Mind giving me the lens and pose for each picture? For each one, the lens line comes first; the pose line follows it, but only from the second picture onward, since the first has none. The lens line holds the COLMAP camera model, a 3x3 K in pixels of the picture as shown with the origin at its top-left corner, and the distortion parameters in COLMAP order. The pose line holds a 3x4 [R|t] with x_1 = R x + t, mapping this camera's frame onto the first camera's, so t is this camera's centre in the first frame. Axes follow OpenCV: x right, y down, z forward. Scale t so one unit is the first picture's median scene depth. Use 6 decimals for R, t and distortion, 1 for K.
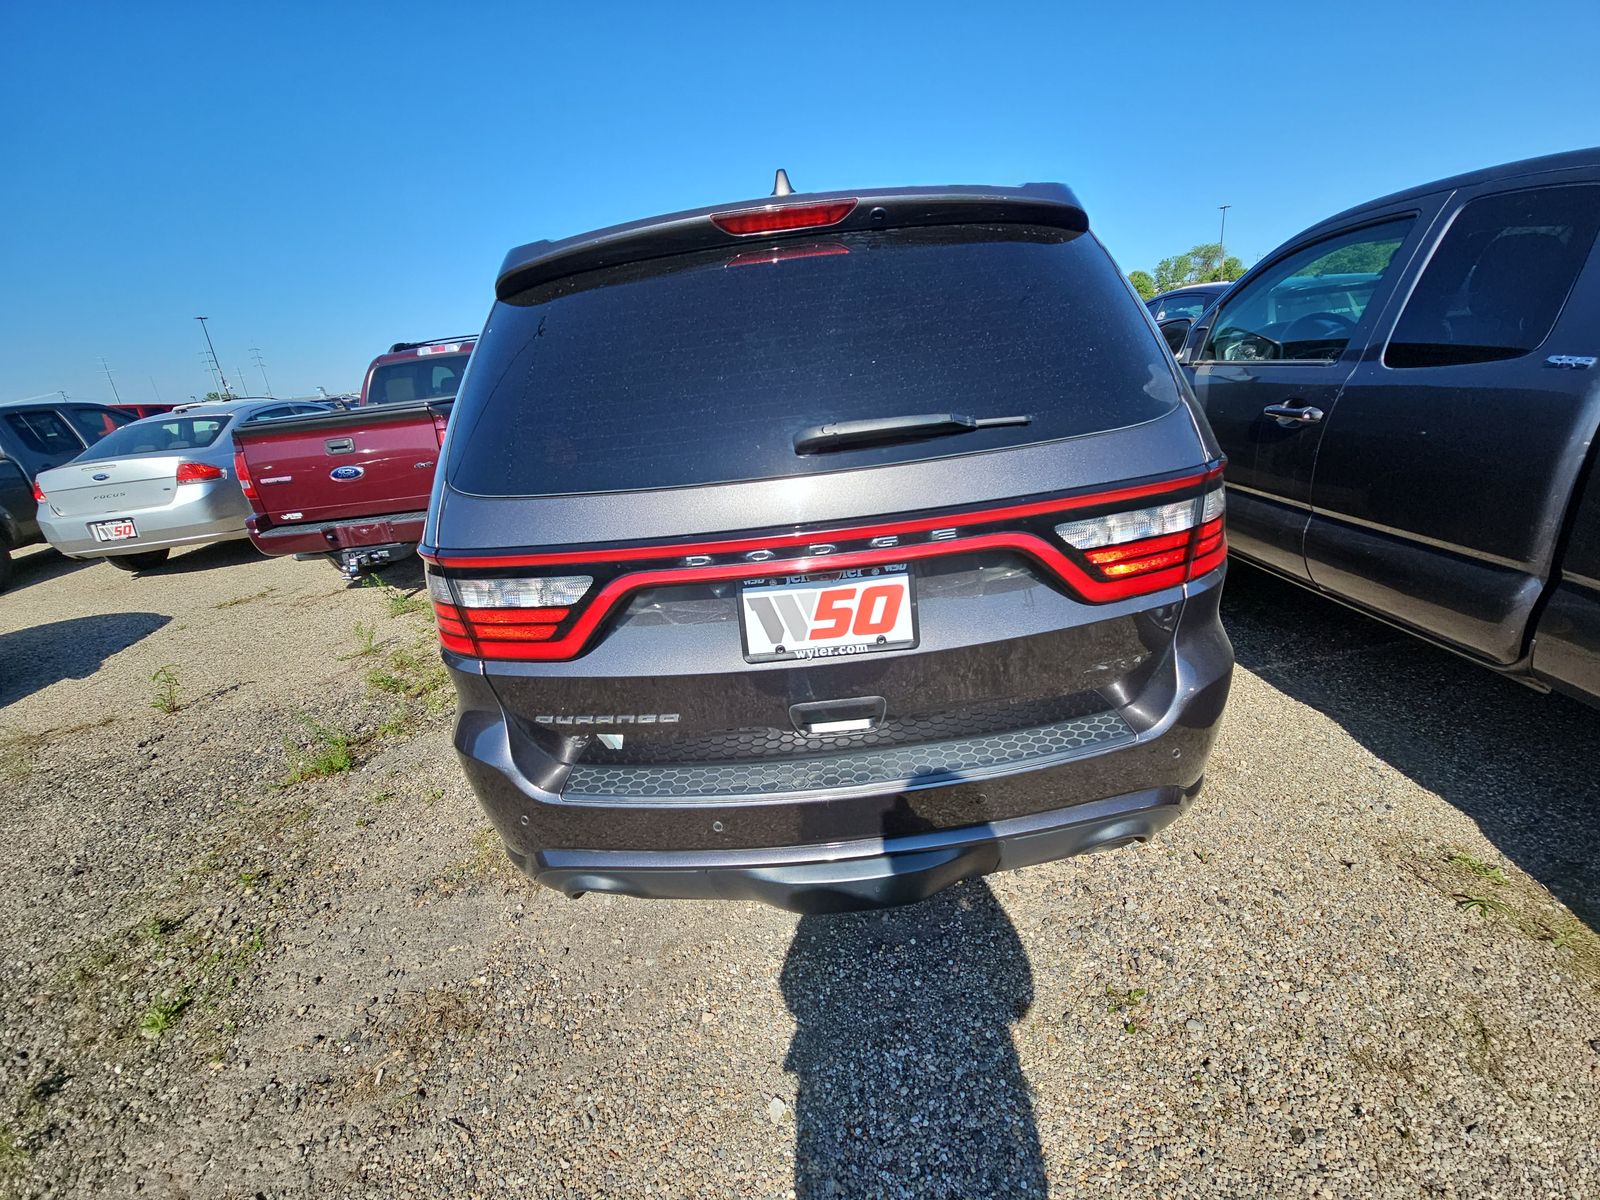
lens RADIAL K [[651.5, 0, 809.1], [0, 651.5, 594.2], [0, 0, 1]] dist [0.006363, -0.007504]
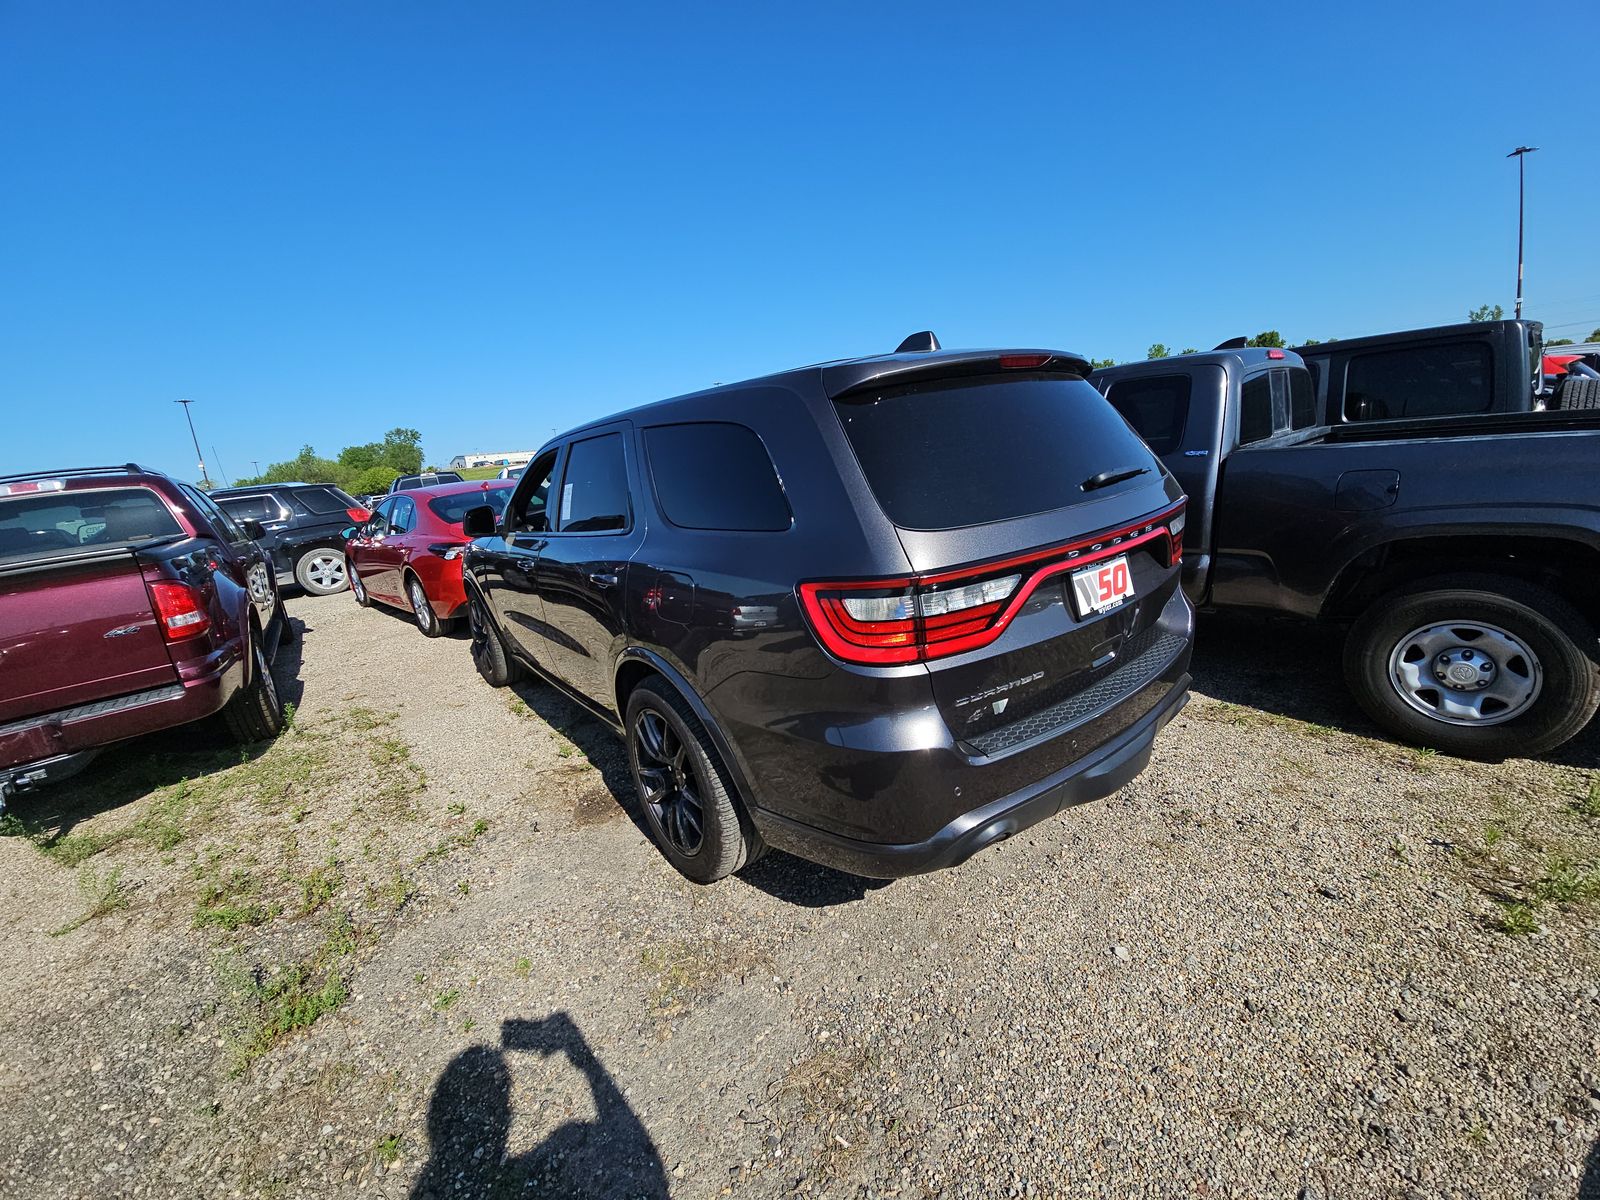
lens RADIAL K [[651.5, 0, 785.5], [0, 651.5, 609.7], [0, 0, 1]] dist [0.006363, -0.007504]
pose [[0.811843, -0.126505, 0.570006, -1.247579], [0.229286, 0.966897, -0.111975, 0.072910], [-0.536972, 0.221600, 0.813975, 0.089239]]
